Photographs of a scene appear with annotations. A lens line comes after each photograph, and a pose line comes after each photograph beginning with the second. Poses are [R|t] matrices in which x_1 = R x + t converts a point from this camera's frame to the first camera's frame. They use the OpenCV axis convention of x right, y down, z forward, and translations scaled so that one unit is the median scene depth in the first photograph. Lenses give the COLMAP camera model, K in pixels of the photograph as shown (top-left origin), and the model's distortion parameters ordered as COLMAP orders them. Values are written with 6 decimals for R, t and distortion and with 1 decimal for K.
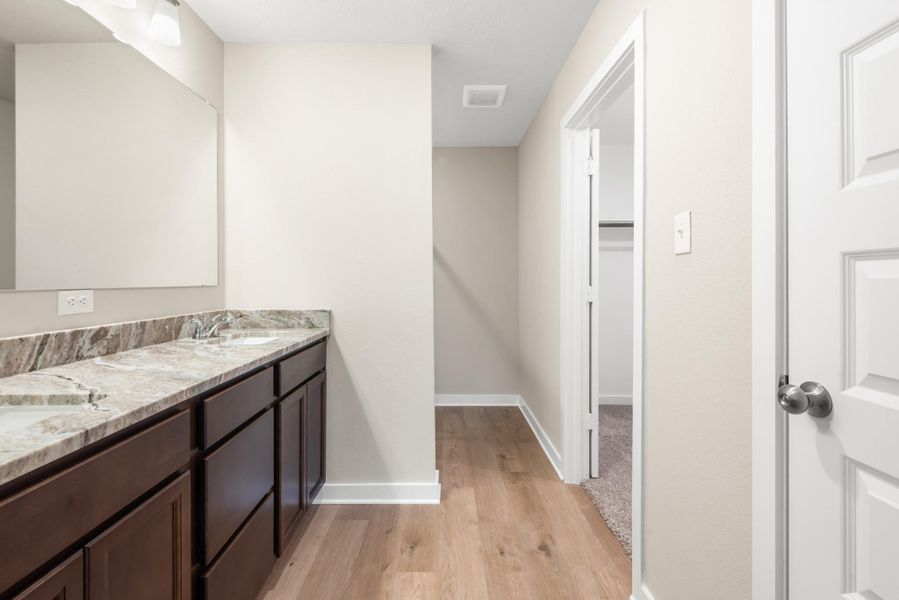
lens RADIAL K [[380.3, 0, 451.3], [0, 380.3, 289.0], [0, 0, 1]] dist [0.004037, -0.000381]
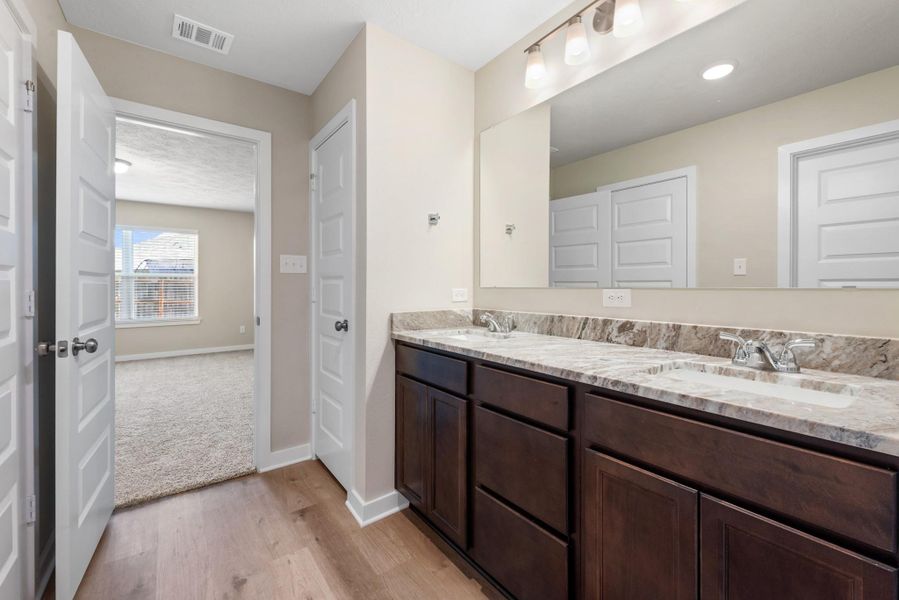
lens RADIAL K [[374.5, 0, 450.1], [0, 374.5, 287.8], [0, 0, 1]] dist [0.003569, -0.000088]
pose [[-0.794511, 0.005751, -0.607222, 0.241965], [-0.012582, 0.999585, 0.025930, -0.027437], [0.607119, 0.028242, -0.794109, 1.714181]]
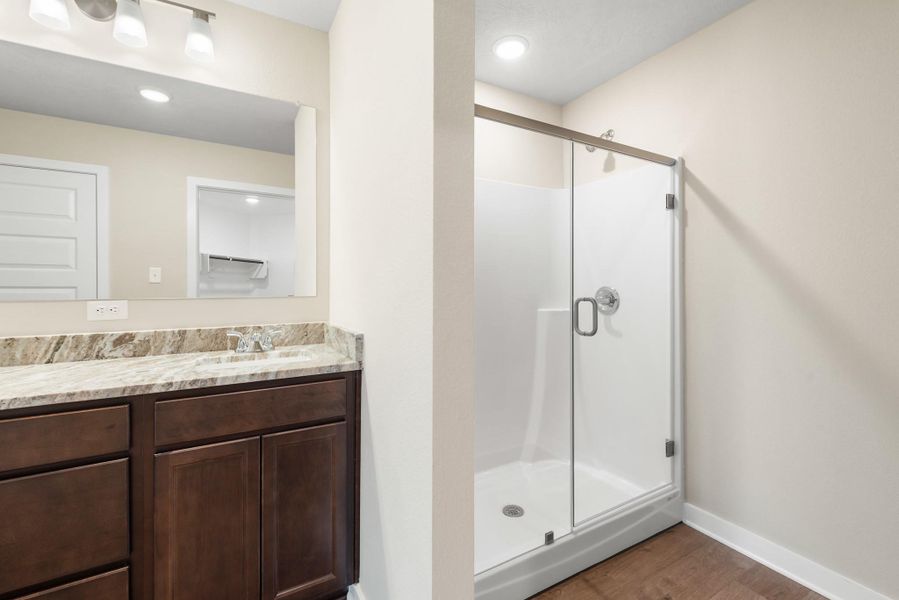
lens RADIAL K [[380.3, 0, 451.3], [0, 380.3, 289.0], [0, 0, 1]] dist [0.004037, -0.000381]
pose [[0.500763, 0.004062, -0.865575, 0.627828], [-0.018231, 0.999817, -0.005855, -0.047889], [0.865392, 0.018712, 0.500746, 1.375693]]
